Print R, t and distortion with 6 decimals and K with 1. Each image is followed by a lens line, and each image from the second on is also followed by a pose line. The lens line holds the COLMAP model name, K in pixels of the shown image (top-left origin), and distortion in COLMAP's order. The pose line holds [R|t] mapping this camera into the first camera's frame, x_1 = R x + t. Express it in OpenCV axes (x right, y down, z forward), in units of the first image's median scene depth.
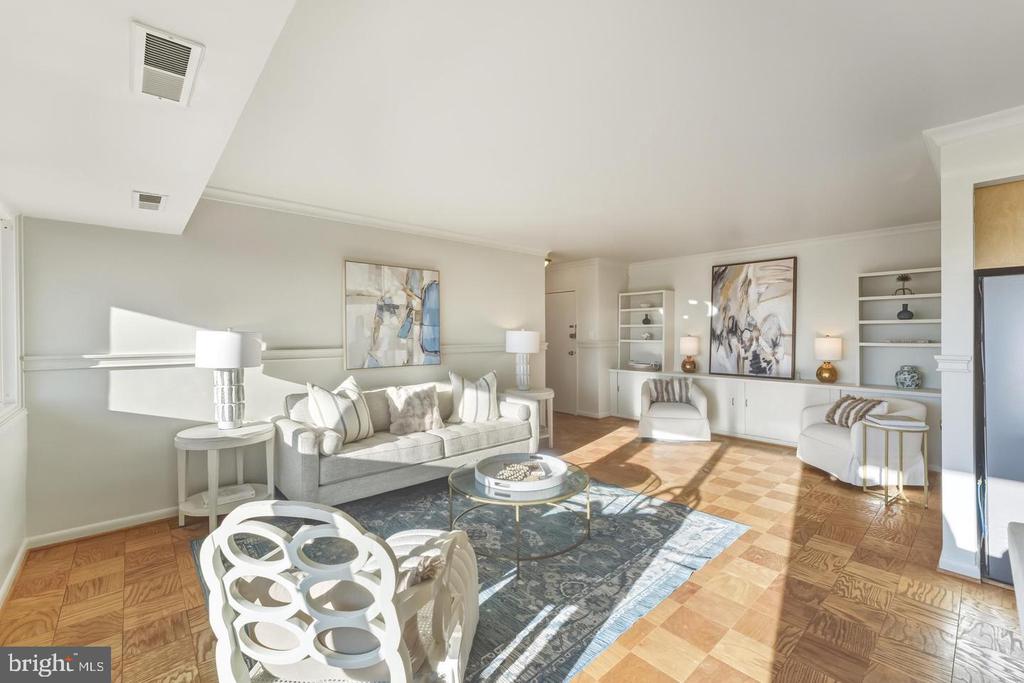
lens RADIAL K [[425.9, 0, 509.3], [0, 425.9, 336.8], [0, 0, 1]] dist [0.000259, 0.000820]
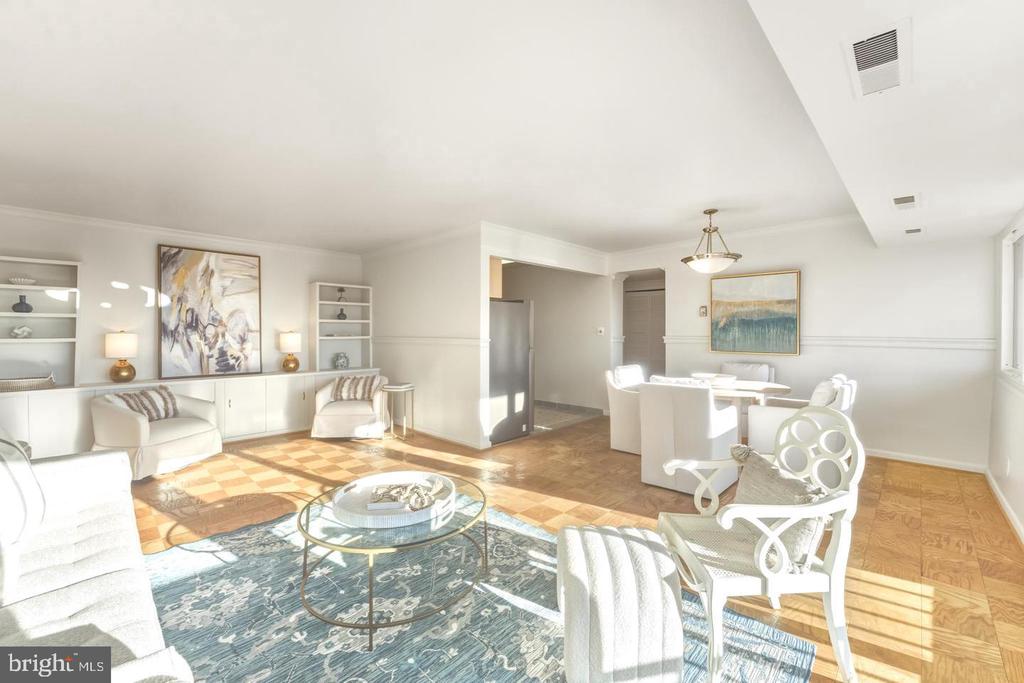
lens RADIAL K [[425.9, 0, 509.6], [0, 425.9, 336.3], [0, 0, 1]] dist [0.000259, 0.000820]
pose [[-0.077895, -0.004759, 0.996950, -0.403306], [0.010395, 0.999930, 0.005585, 0.009726], [-0.996907, 0.010798, -0.077840, 0.447567]]
